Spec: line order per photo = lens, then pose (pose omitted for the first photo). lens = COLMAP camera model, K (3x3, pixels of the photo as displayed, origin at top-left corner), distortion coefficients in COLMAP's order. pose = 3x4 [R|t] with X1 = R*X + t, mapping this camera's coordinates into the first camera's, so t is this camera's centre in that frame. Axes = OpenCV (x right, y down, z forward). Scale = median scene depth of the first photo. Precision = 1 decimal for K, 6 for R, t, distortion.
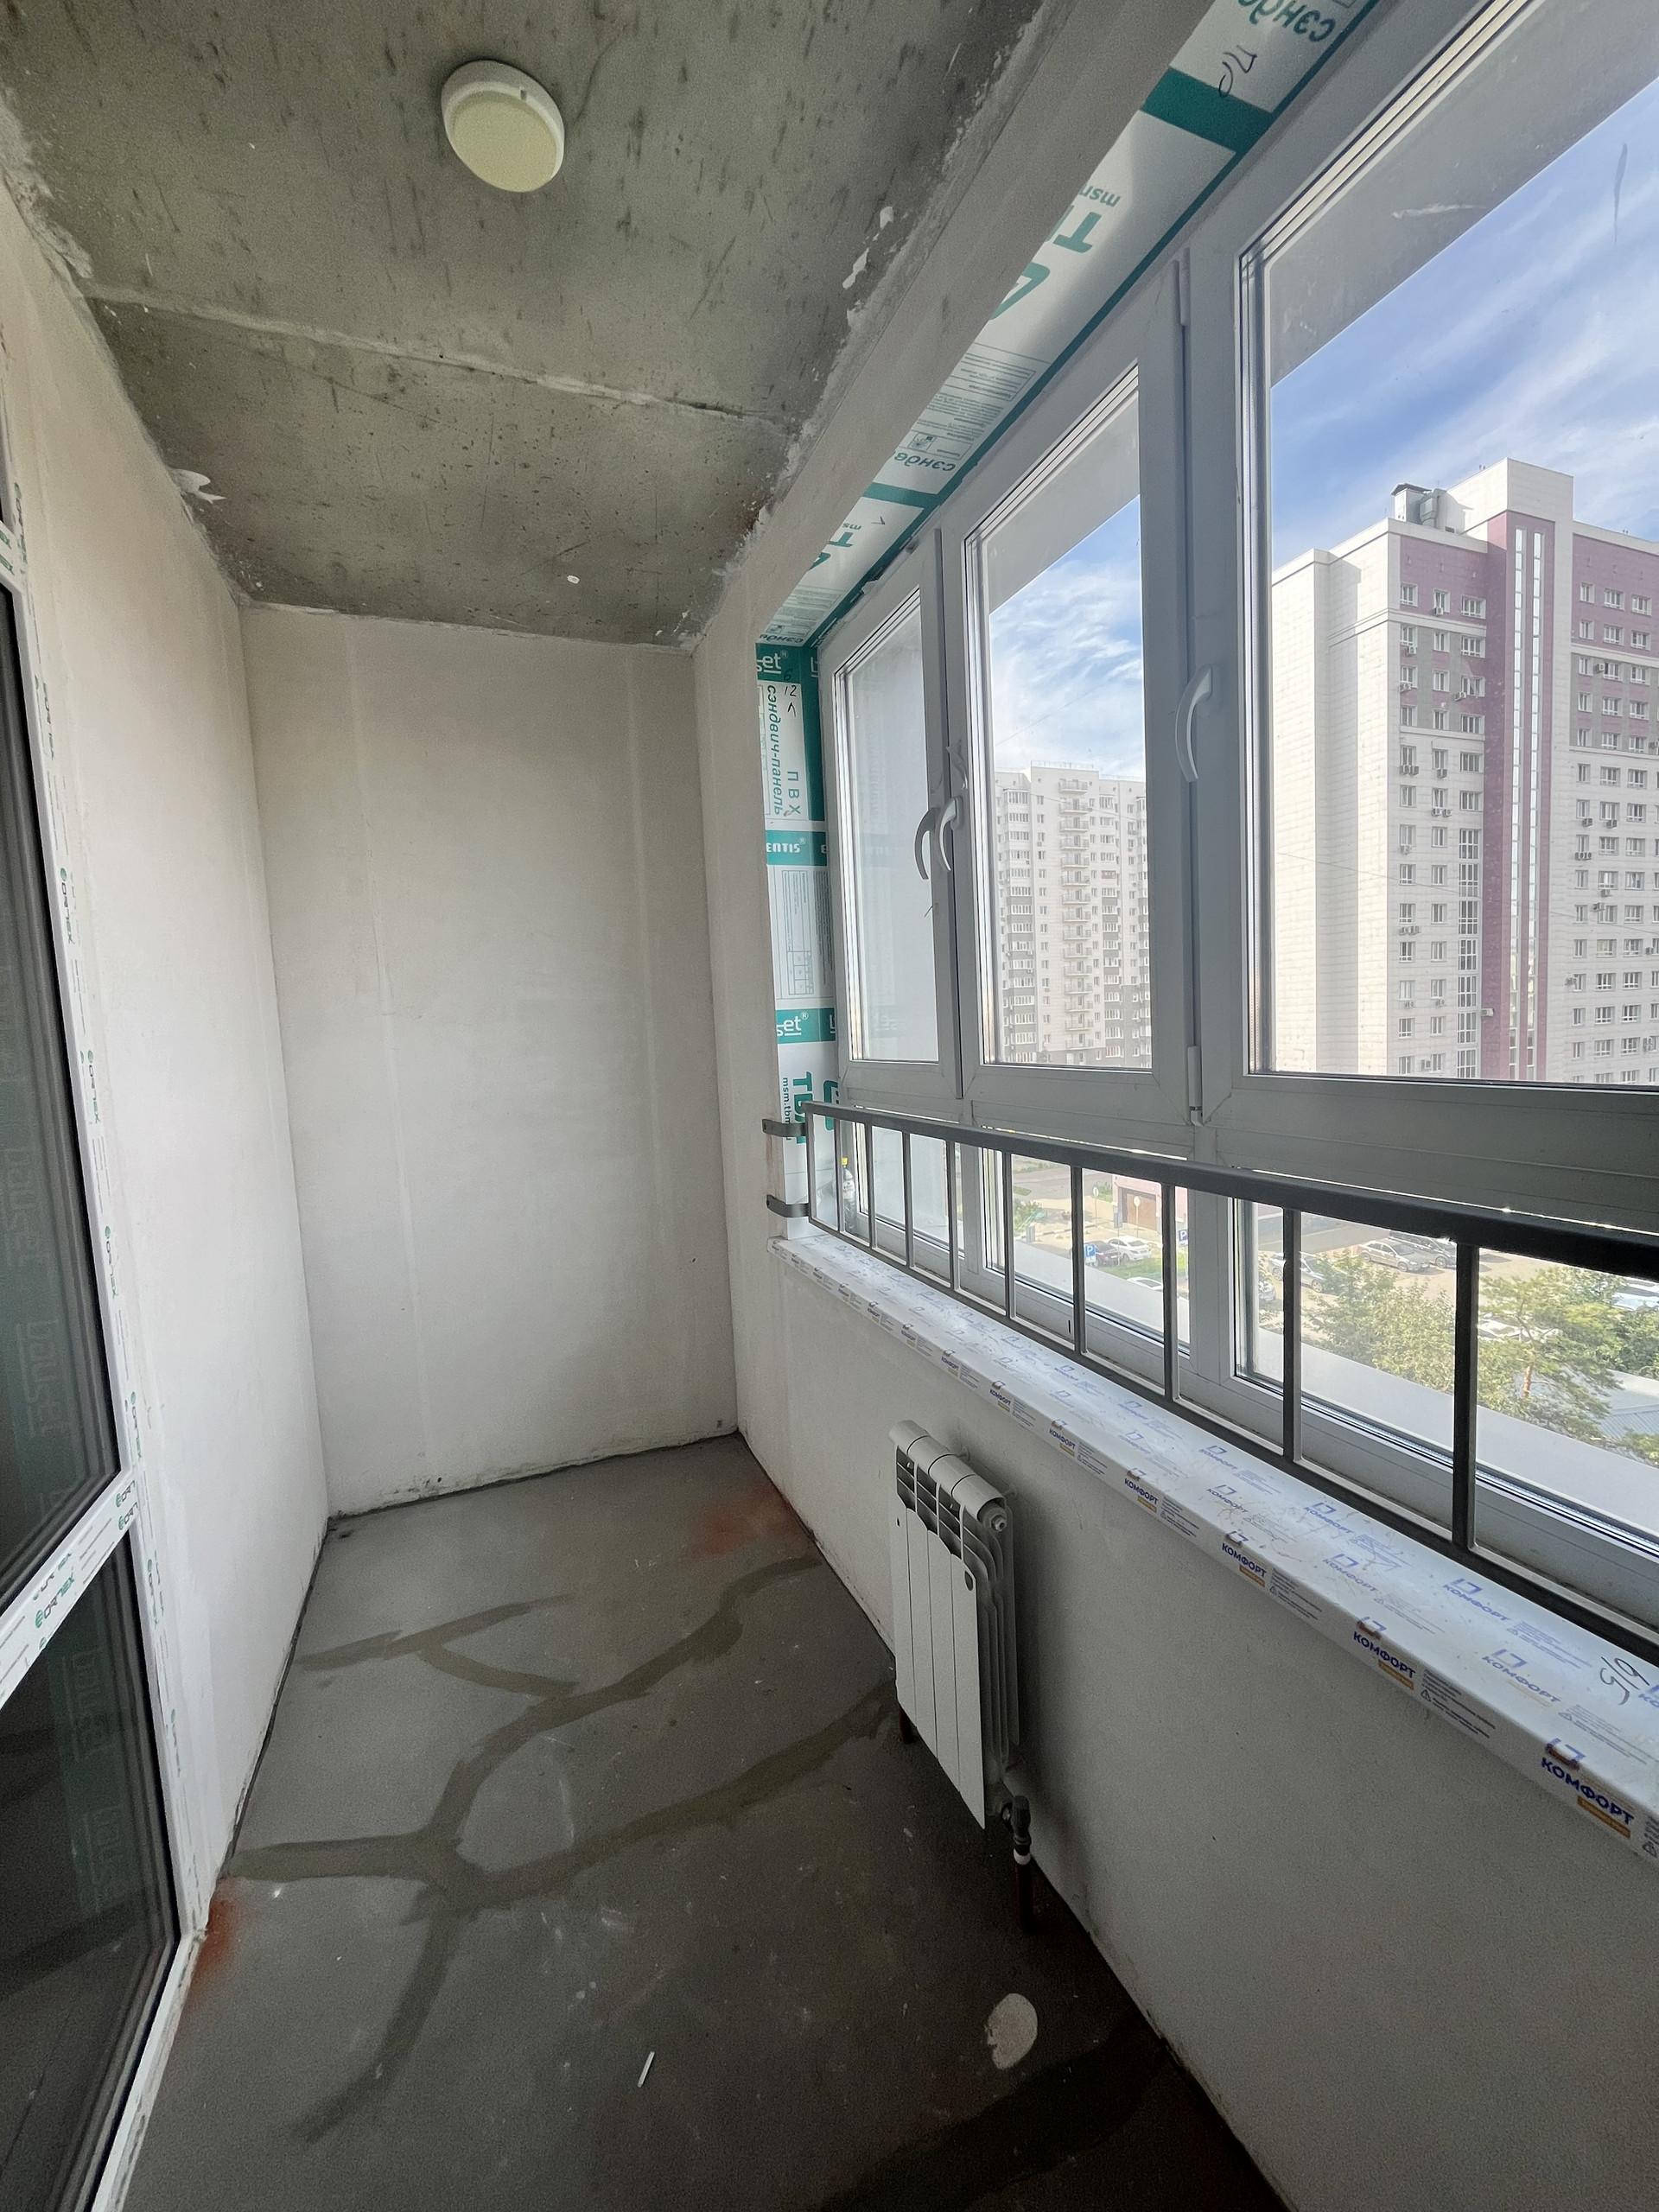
lens RADIAL K [[899.3, 0, 831.4], [0, 899.3, 1103.7], [0, 0, 1]] dist [-0.002114, -0.000365]
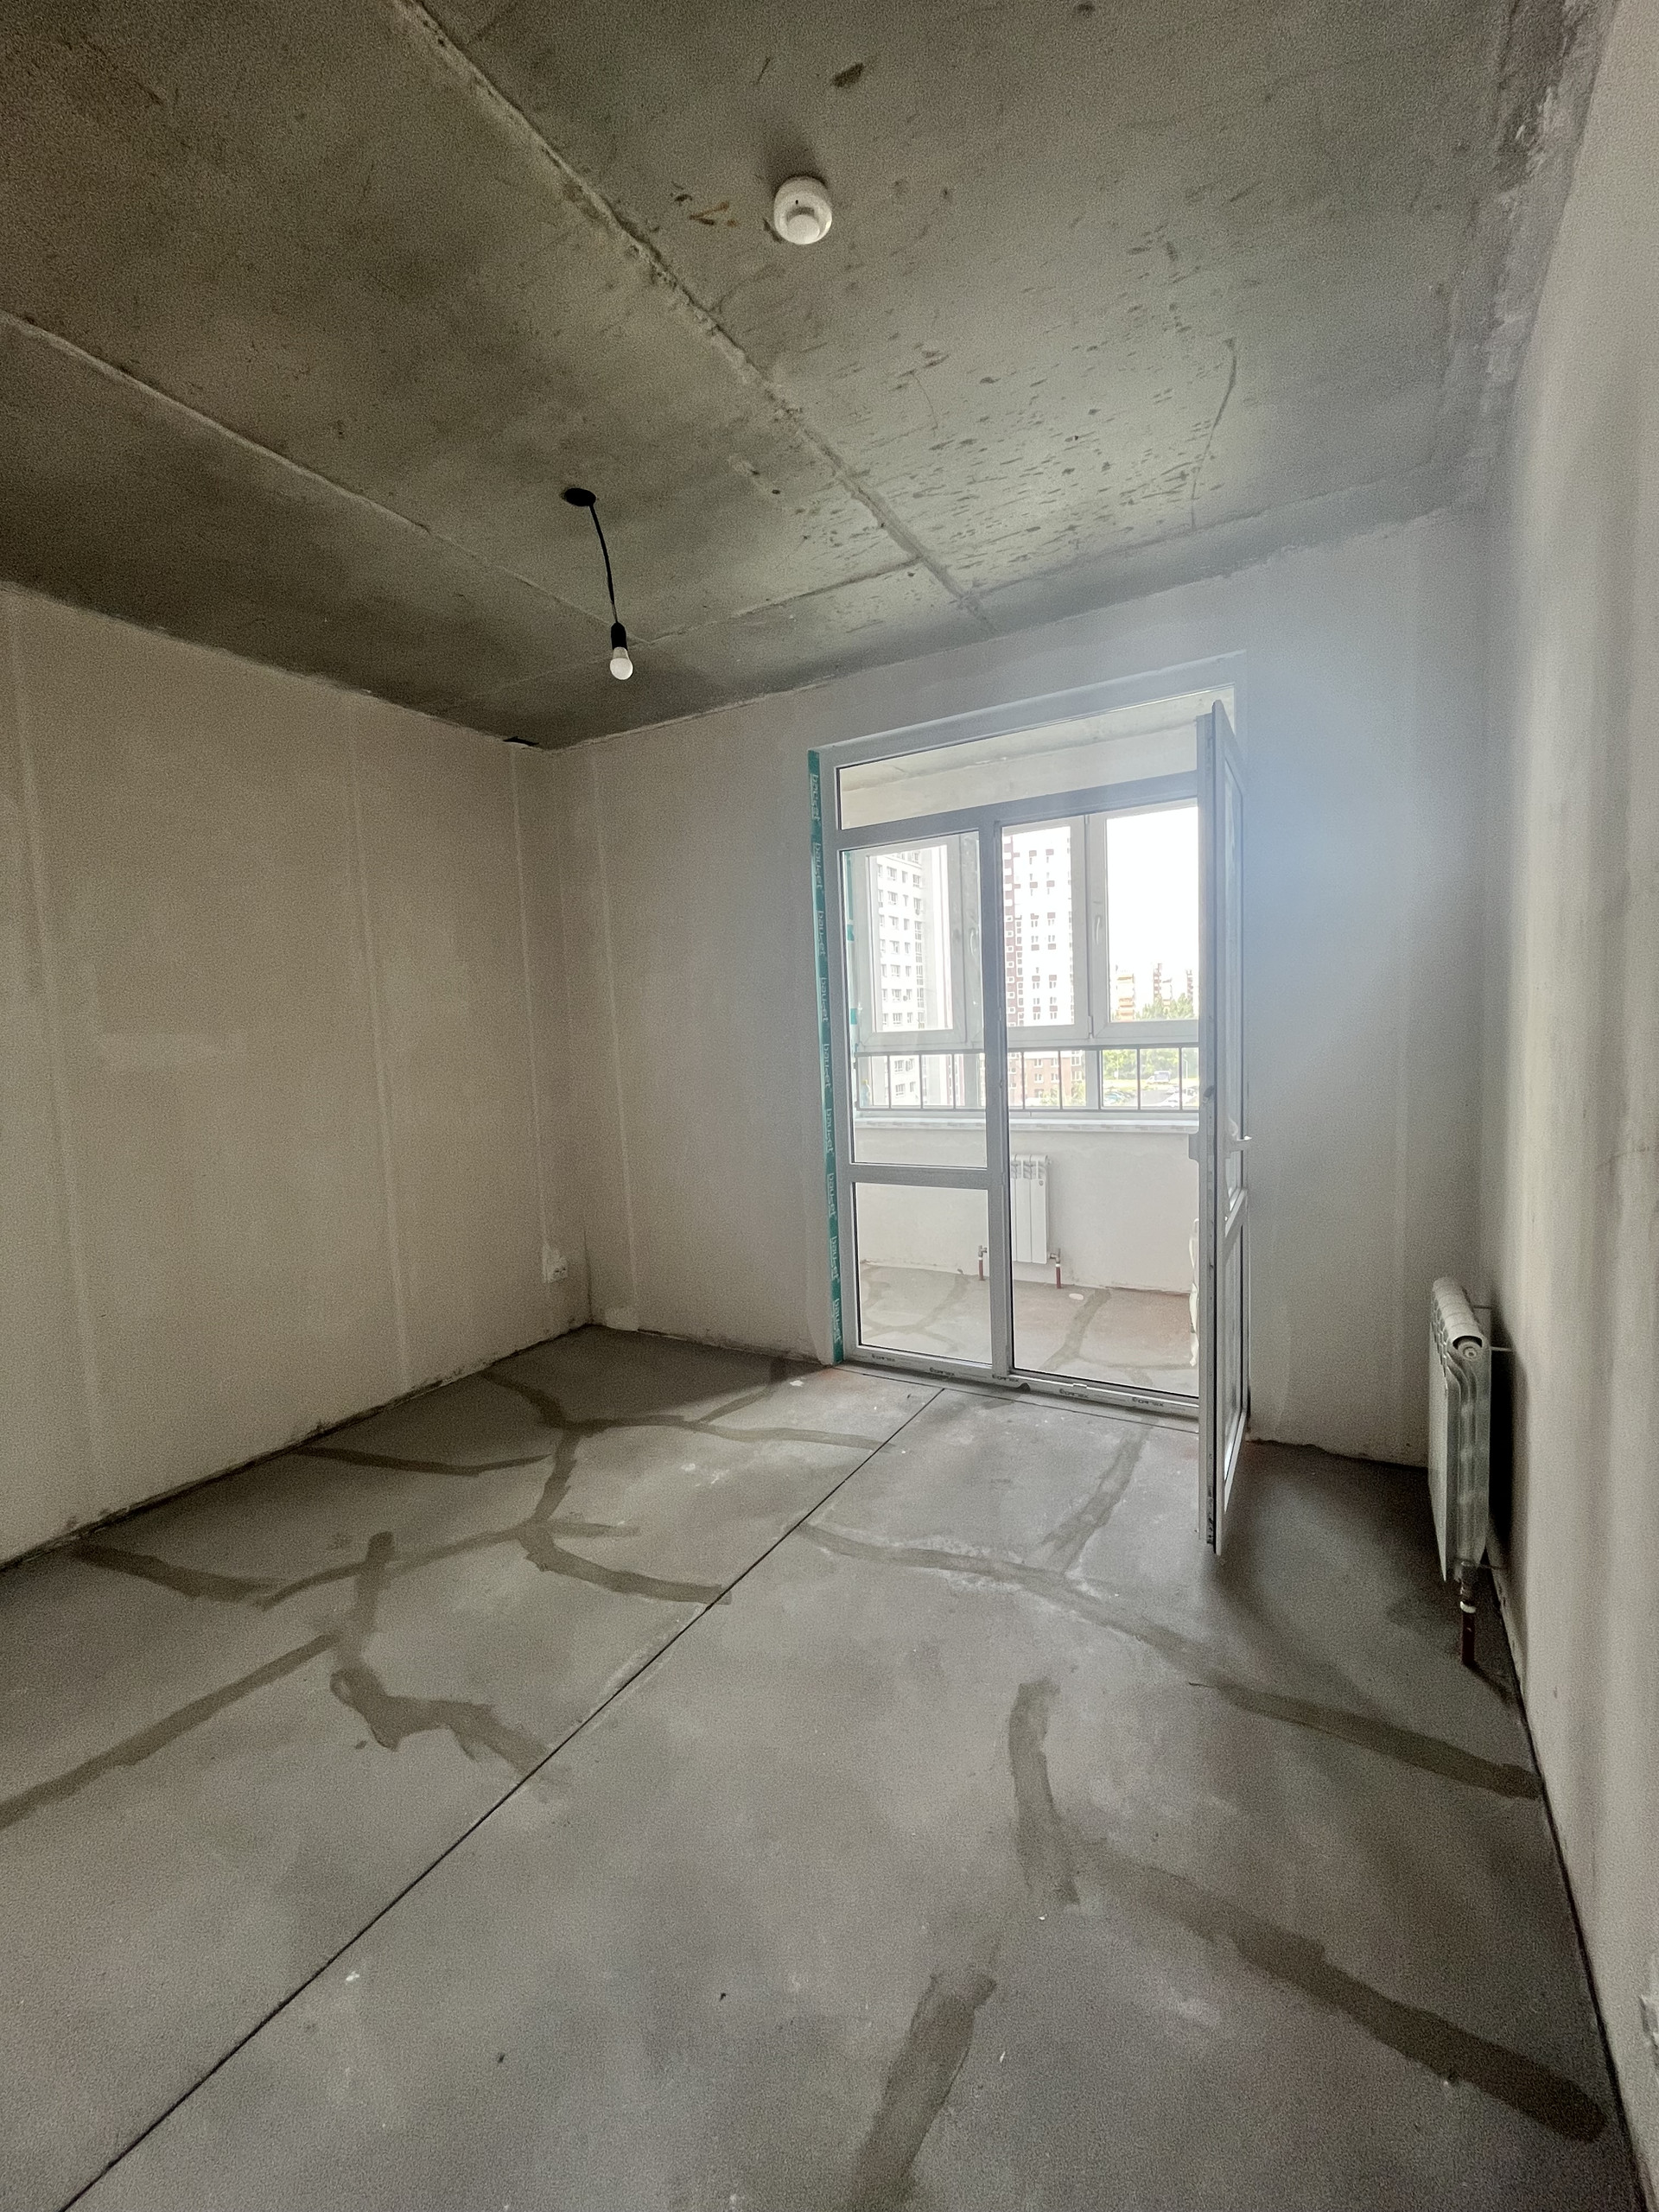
lens RADIAL K [[899.3, 0, 831.4], [0, 899.3, 1103.7], [0, 0, 1]] dist [-0.002114, -0.000365]
pose [[0.786811, -0.037588, 0.616049, -1.686901], [0.057817, 0.998243, -0.012937, 0.174324], [-0.614480, 0.045797, 0.787602, -0.755735]]
